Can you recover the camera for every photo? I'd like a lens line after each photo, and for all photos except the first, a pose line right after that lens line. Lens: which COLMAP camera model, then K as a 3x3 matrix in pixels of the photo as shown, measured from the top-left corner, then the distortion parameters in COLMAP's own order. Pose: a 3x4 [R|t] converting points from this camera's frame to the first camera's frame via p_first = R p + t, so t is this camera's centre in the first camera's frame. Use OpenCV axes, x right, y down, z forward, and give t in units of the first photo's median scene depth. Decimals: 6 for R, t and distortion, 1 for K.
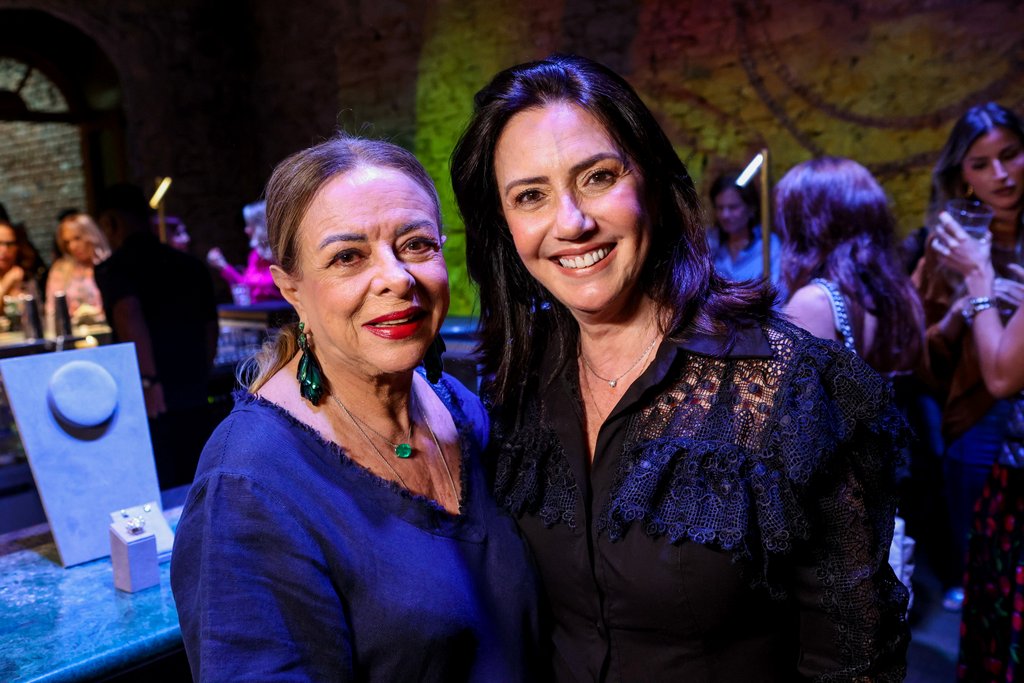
lens RADIAL K [[1018.2, 0, 509.9], [0, 1018.2, 336.4], [0, 0, 1]] dist [-0.038299, 0.000000]
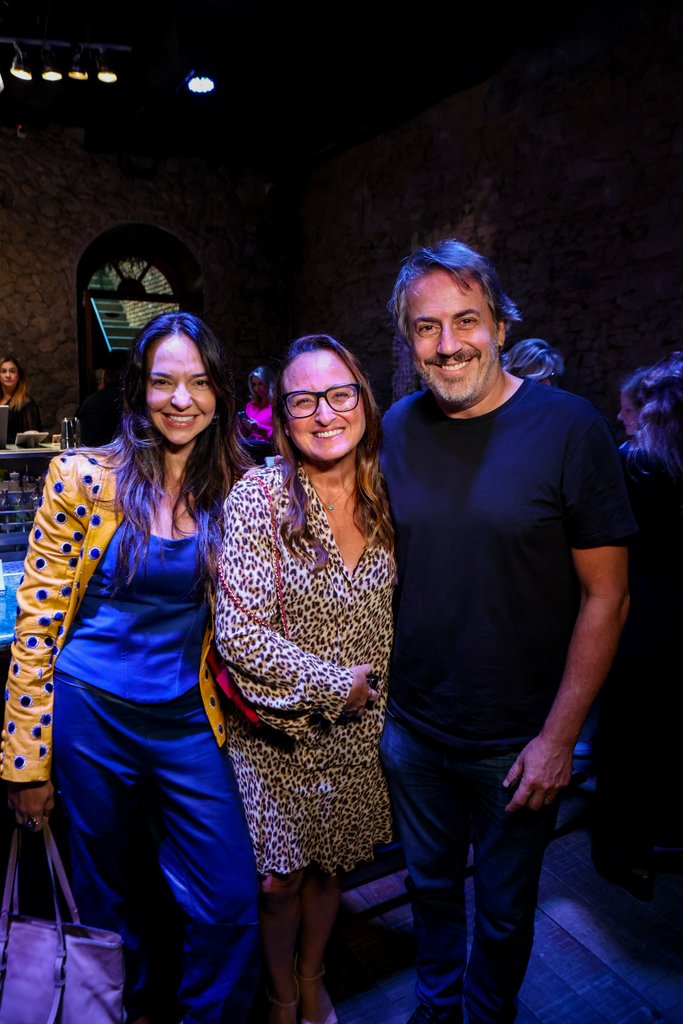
lens RADIAL K [[712.8, 0, 341.6], [0, 712.8, 509.5], [0, 0, 1]] dist [-0.072722, 0.021577]
pose [[0.938127, 0.134393, -0.319148, 0.174805], [-0.112927, 0.989967, 0.084928, -0.031606], [0.327360, -0.043633, 0.943892, 0.109495]]
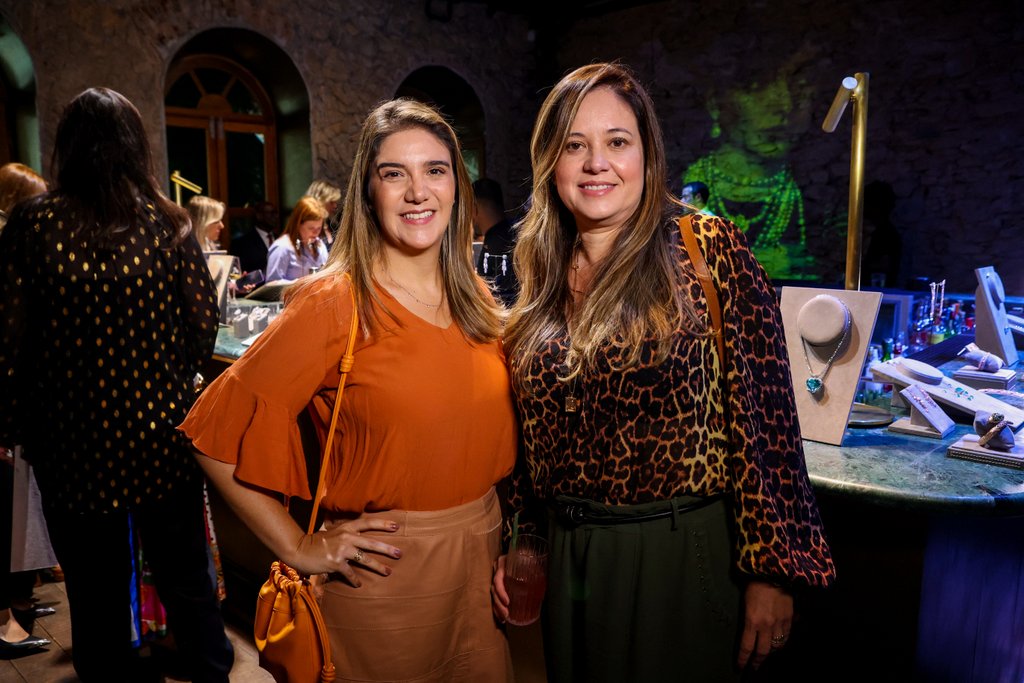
lens RADIAL K [[785.4, 0, 515.1], [0, 785.4, 332.2], [0, 0, 1]] dist [-0.062453, 0.057486]
pose [[0.997568, 0.054850, -0.042999, -0.293677], [-0.053925, 0.998294, 0.022392, 0.035542], [0.044154, -0.020019, 0.998824, -0.152651]]
